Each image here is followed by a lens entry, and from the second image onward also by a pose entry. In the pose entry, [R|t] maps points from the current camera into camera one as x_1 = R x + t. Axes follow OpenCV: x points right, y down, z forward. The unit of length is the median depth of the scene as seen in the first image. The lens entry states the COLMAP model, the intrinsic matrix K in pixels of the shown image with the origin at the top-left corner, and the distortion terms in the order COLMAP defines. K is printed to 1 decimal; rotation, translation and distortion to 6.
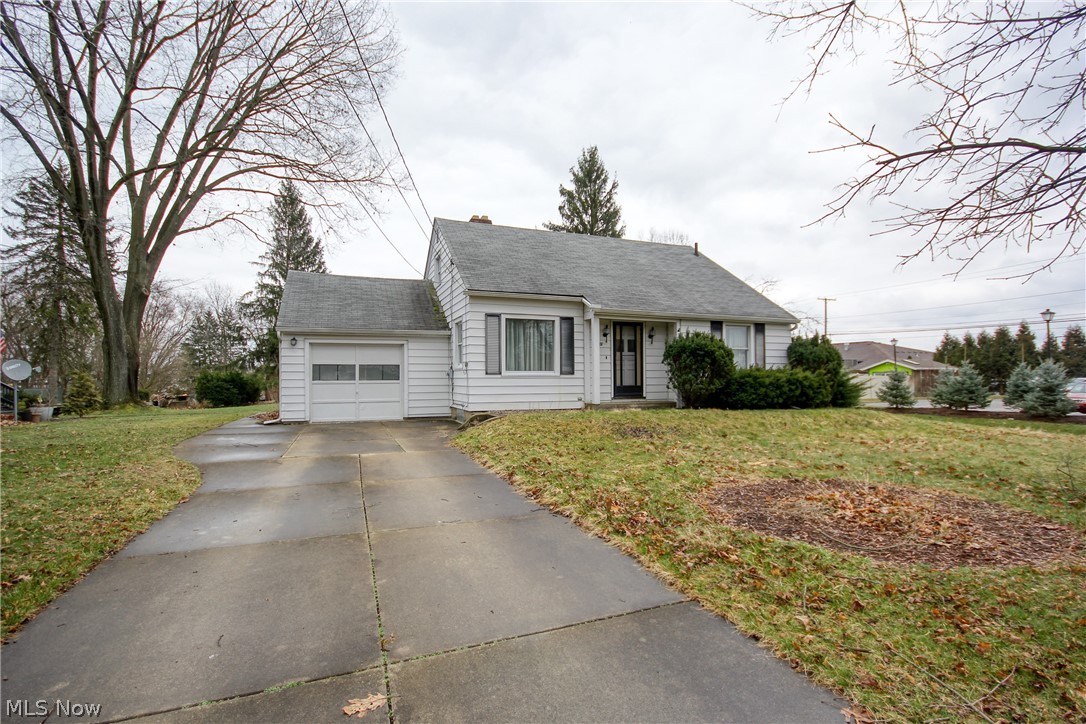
lens RADIAL K [[506.3, 0, 543.8], [0, 506.3, 367.6], [0, 0, 1]] dist [0.001934, -0.010435]
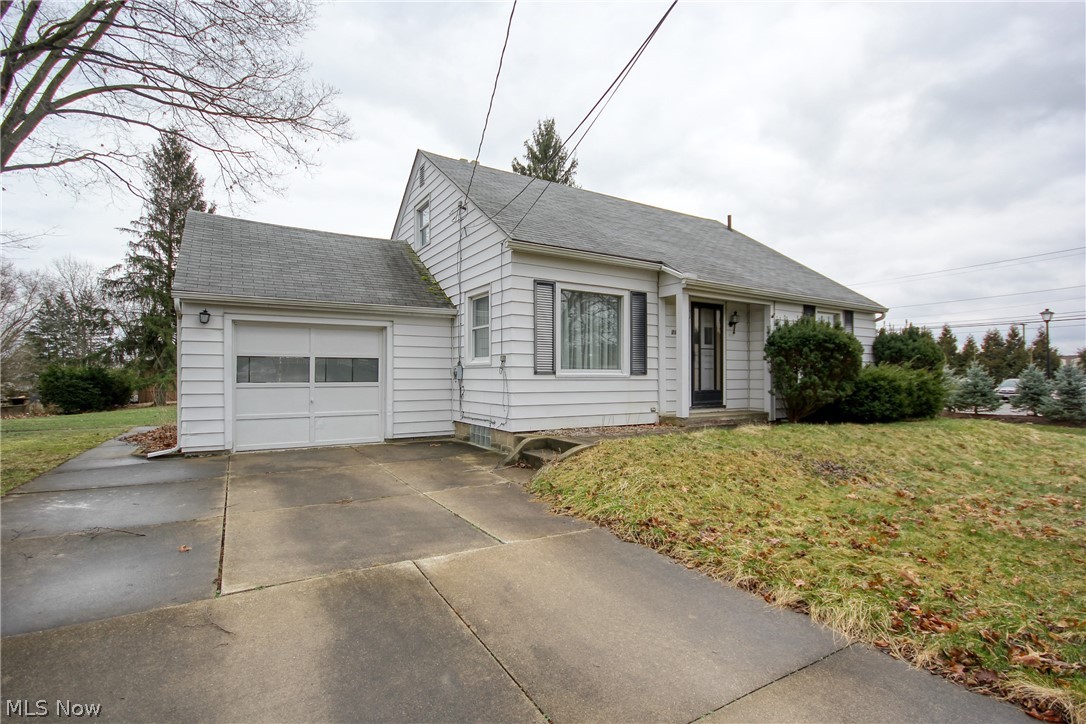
lens RADIAL K [[506.3, 0, 543.8], [0, 506.3, 367.6], [0, 0, 1]] dist [0.001934, -0.010435]
pose [[0.984235, 0.007440, 0.176712, -0.178751], [-0.008270, 0.999958, 0.003960, 0.001783], [-0.176675, -0.005359, 0.984255, 0.298788]]
